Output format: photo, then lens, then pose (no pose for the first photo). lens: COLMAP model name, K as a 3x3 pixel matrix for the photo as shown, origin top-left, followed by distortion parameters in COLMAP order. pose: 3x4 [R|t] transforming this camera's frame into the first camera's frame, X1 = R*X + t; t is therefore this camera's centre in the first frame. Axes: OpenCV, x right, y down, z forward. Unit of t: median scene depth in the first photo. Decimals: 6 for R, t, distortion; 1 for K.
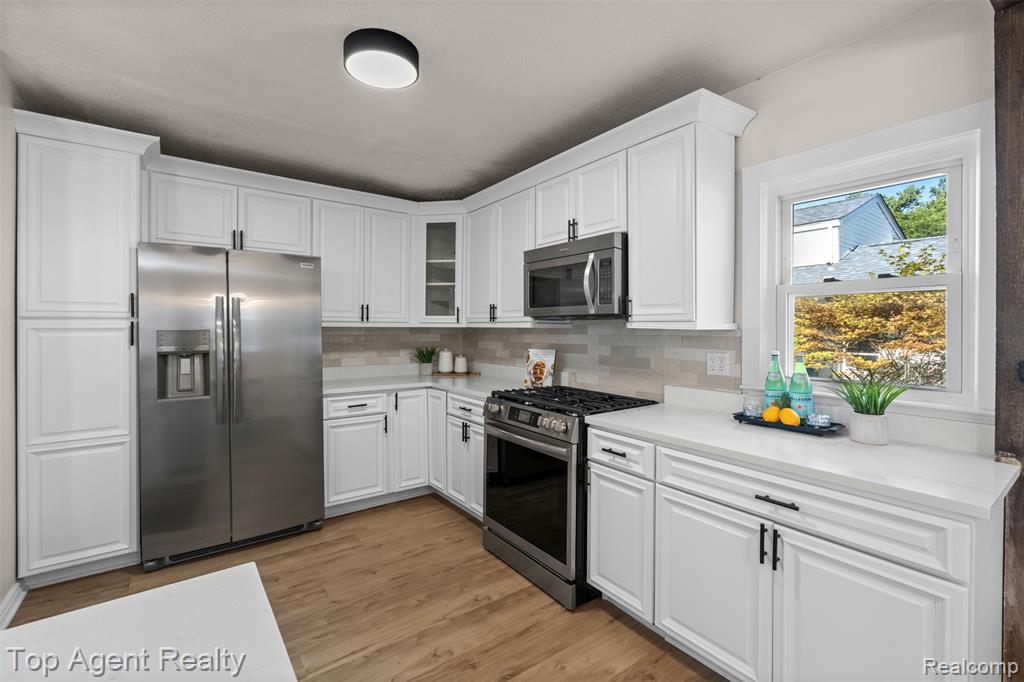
lens RADIAL K [[452.3, 0, 517.8], [0, 452.3, 328.0], [0, 0, 1]] dist [-0.005758, 0.002533]
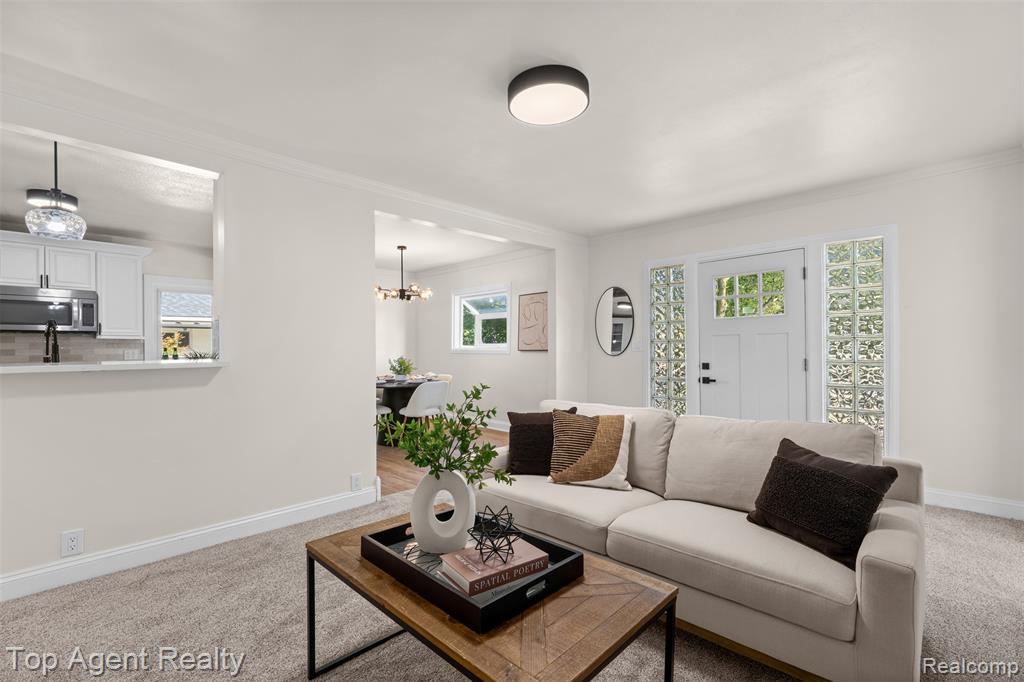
lens RADIAL K [[452.3, 0, 513.7], [0, 452.3, 348.3], [0, 0, 1]] dist [-0.005758, 0.002533]
pose [[-0.149428, -0.000106, 0.988773, -1.787148], [0.009127, 0.999957, 0.001486, 0.050248], [-0.988731, 0.009246, -0.149420, -0.464865]]
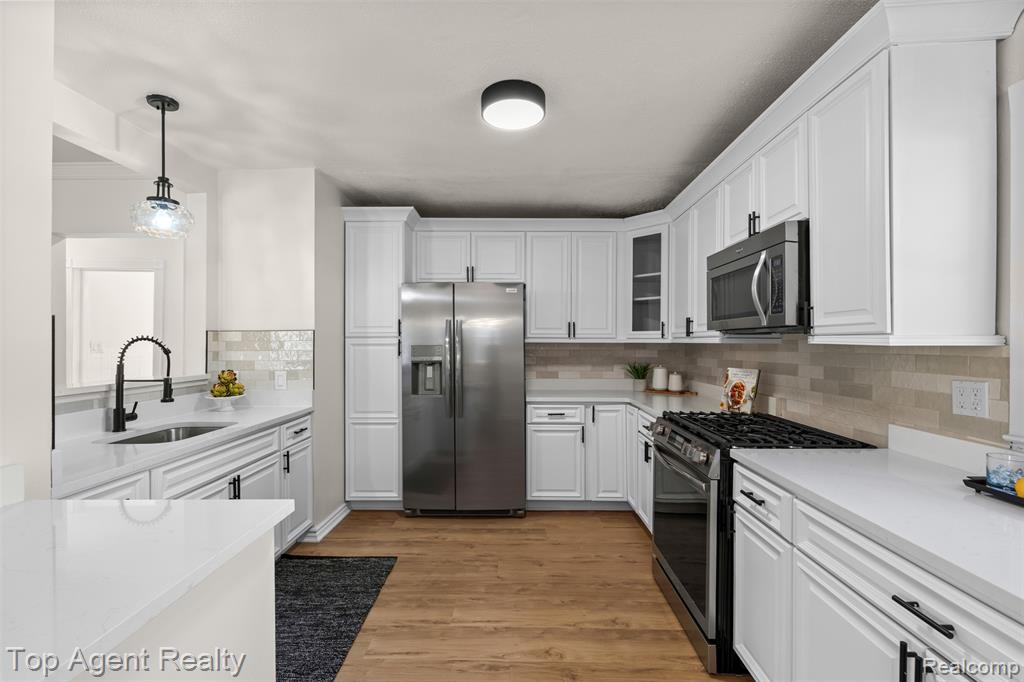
lens RADIAL K [[452.3, 0, 513.5], [0, 452.3, 343.1], [0, 0, 1]] dist [-0.005758, 0.002533]
pose [[0.793508, -0.001038, -0.608559, 0.275313], [0.000356, 0.999999, -0.001242, 0.000022], [0.608560, 0.000769, 0.793508, 0.075341]]
